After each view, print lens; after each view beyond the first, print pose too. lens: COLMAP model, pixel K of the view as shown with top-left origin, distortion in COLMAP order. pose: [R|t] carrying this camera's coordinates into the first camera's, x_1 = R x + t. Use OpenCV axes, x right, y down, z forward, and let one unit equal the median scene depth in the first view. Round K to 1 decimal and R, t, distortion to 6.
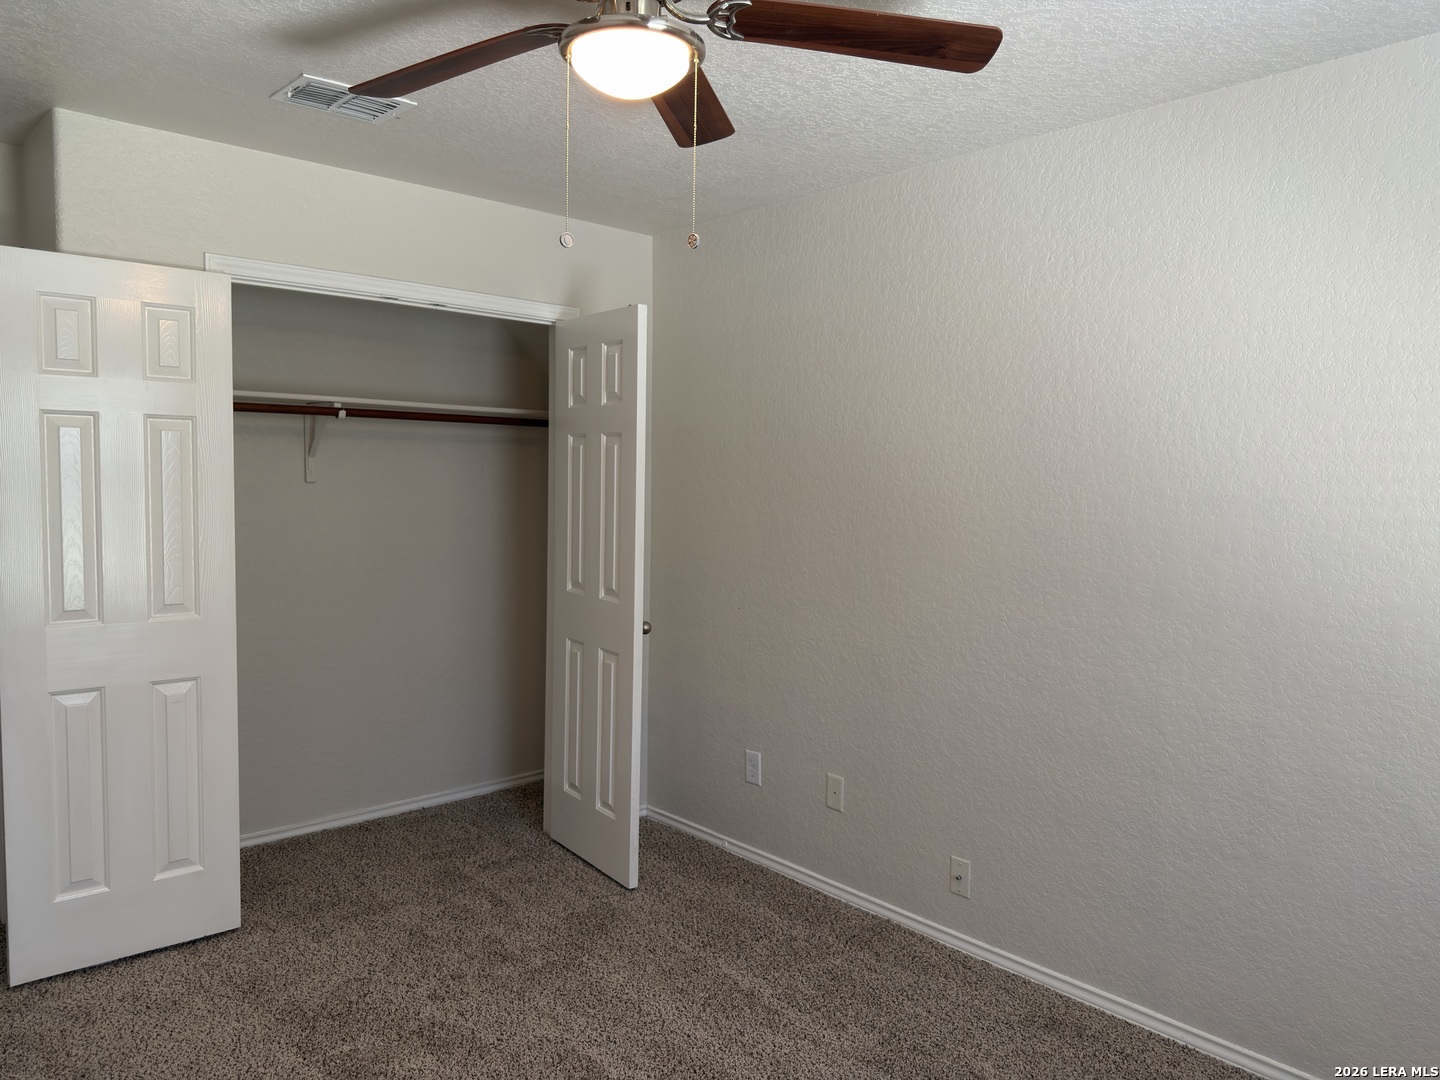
lens RADIAL K [[999.8, 0, 720.0], [0, 999.8, 540.0], [0, 0, 1]] dist [0.027012, -0.054571]
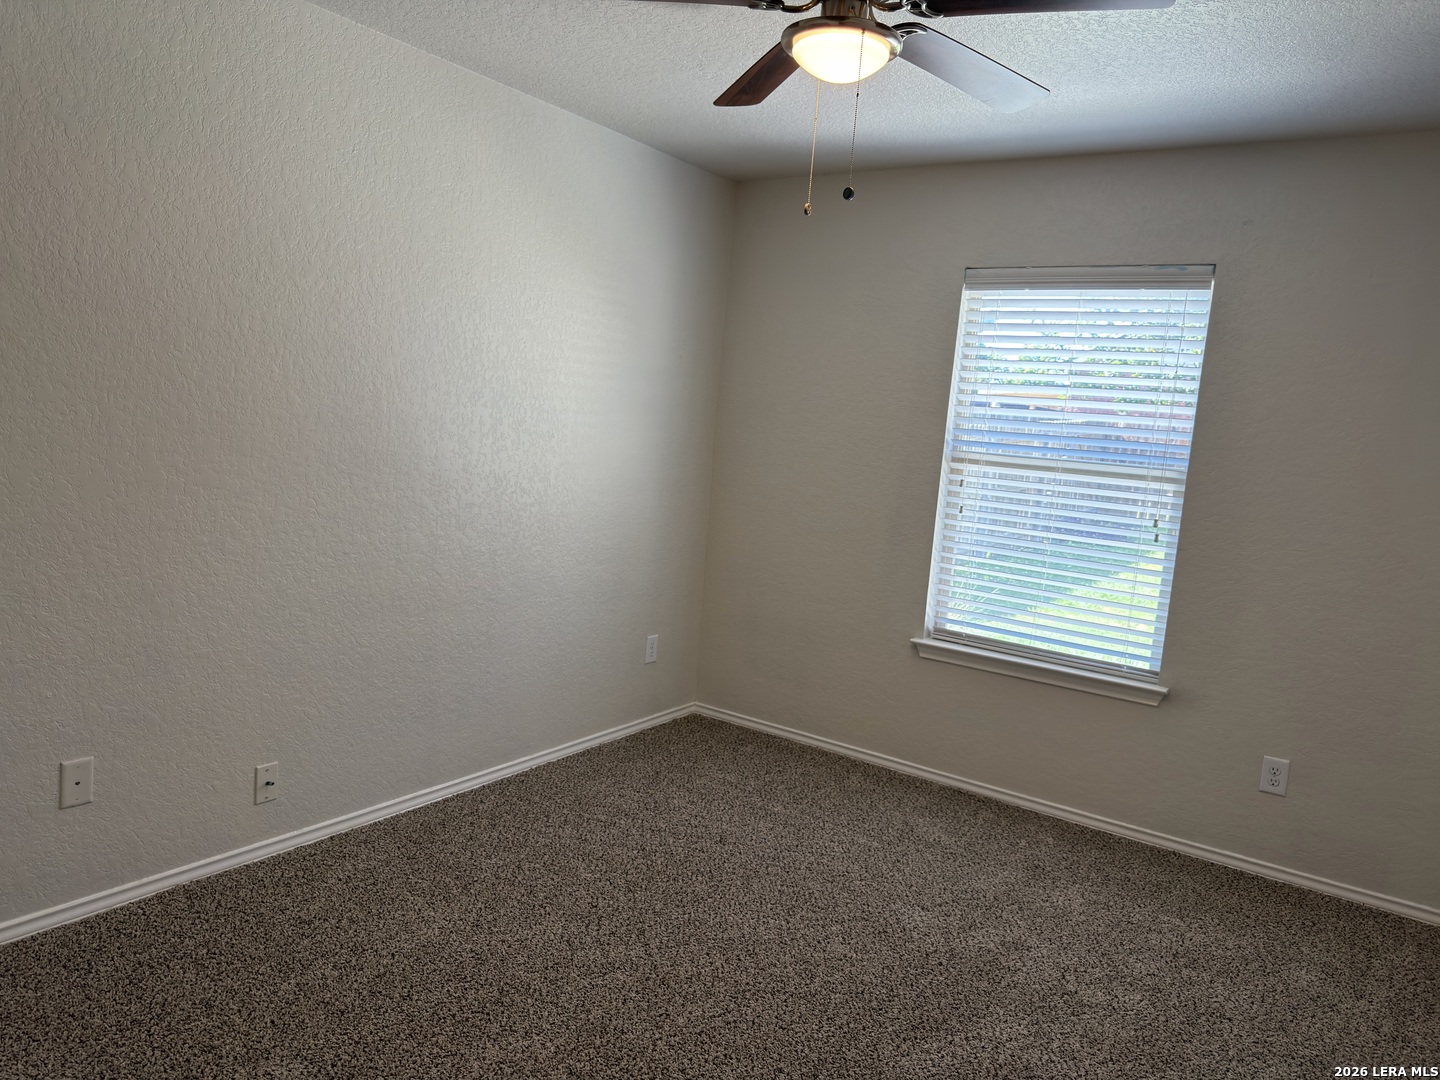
lens RADIAL K [[999.8, 0, 720.0], [0, 999.8, 540.0], [0, 0, 1]] dist [0.027012, -0.054571]
pose [[-0.234185, -0.150928, 0.960405, -0.769244], [-0.023328, 0.988464, 0.149649, -0.044880], [-0.971912, 0.012641, -0.235004, 0.843181]]
